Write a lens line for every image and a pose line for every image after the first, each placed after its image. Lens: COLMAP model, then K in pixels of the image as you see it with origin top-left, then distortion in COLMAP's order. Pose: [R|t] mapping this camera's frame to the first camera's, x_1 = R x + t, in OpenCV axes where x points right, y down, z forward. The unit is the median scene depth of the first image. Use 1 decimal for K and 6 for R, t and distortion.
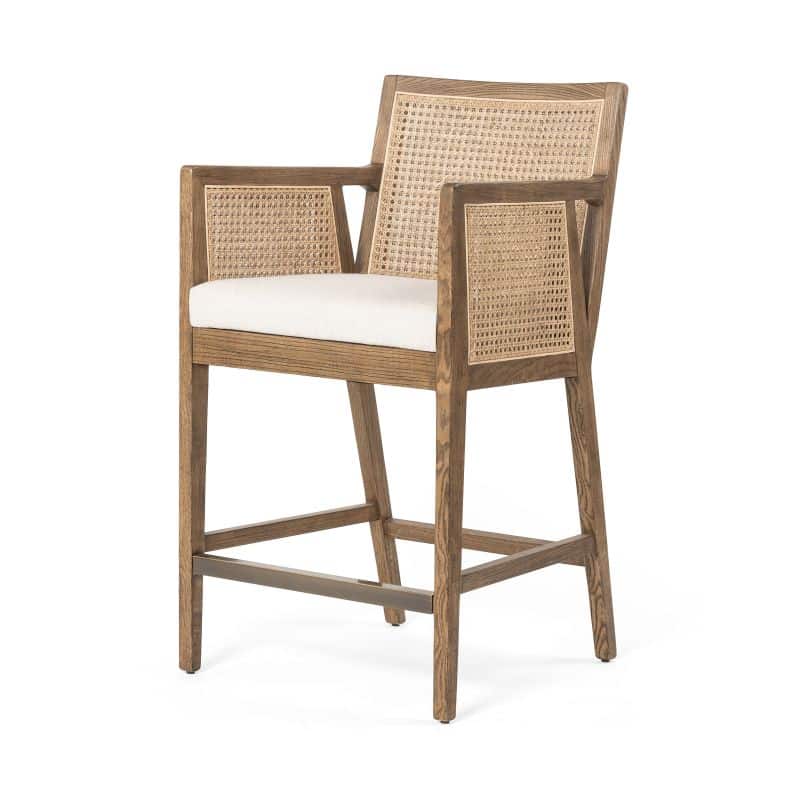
lens RADIAL K [[2883.7, 0, 400.0], [0, 2883.7, 400.0], [0, 0, 1]] dist [-0.050191, -1.606826]
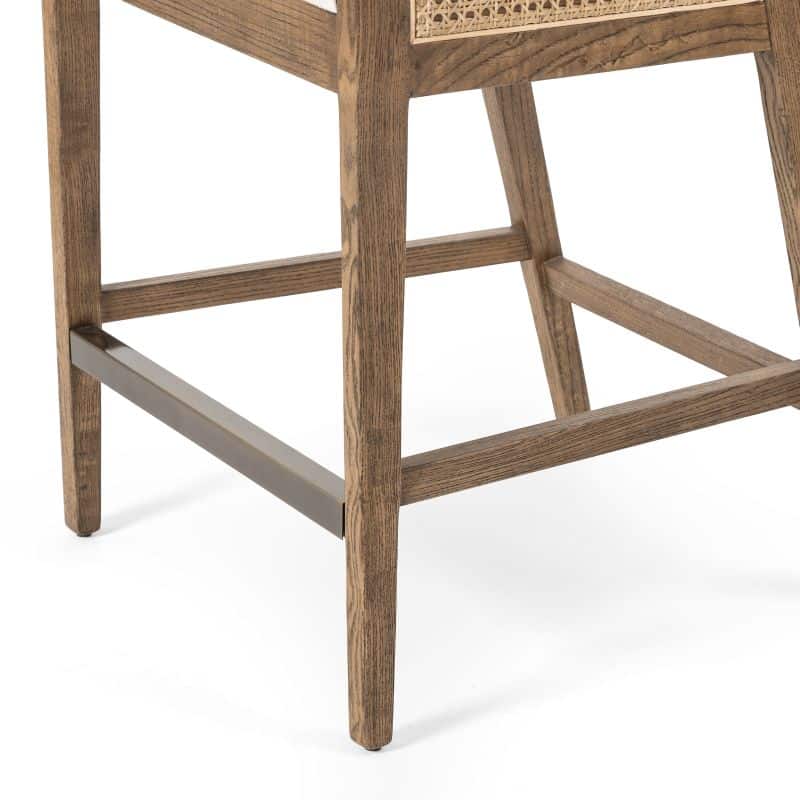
lens RADIAL K [[3269.9, 0, 400.0], [0, 3269.9, 400.0], [0, 0, 1]] dist [0.274682, -3.922303]
pose [[0.926311, 0.112377, -0.359611, 0.210636], [-0.040070, 0.978452, 0.202548, -0.060591], [0.374624, -0.173212, 0.910854, 0.477571]]
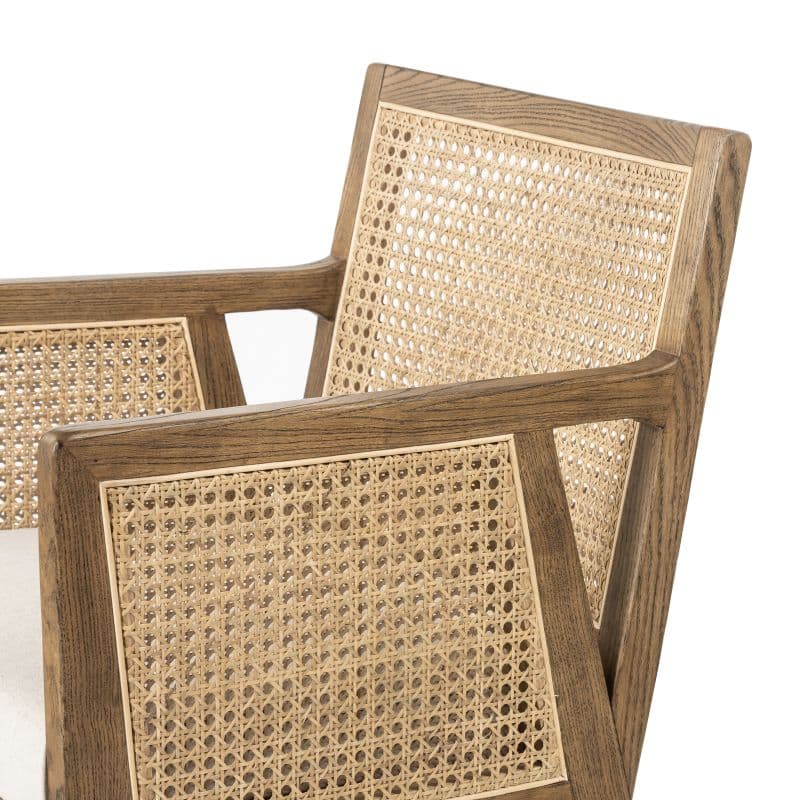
lens RADIAL K [[3269.9, 0, 400.0], [0, 3269.9, 400.0], [0, 0, 1]] dist [0.274682, -3.922303]
pose [[0.918064, 0.065835, -0.390928, 0.223074], [-0.035885, 0.995867, 0.083438, -0.111723], [0.394805, -0.062573, 0.916631, 0.566767]]
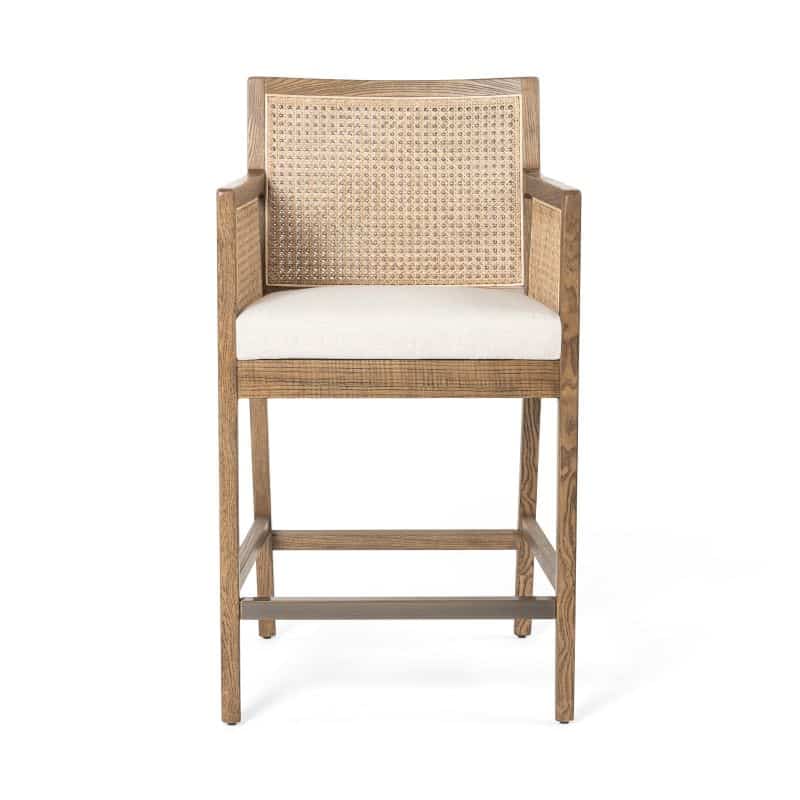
lens RADIAL K [[2625.6, 0, 400.0], [0, 2625.6, 400.0], [0, 0, 1]] dist [-0.027393, -0.751470]
pose [[0.789859, -0.118926, 0.601648, -0.549487], [0.093314, 0.992901, 0.073759, -0.071028], [-0.606148, -0.002117, 0.795349, 0.292544]]
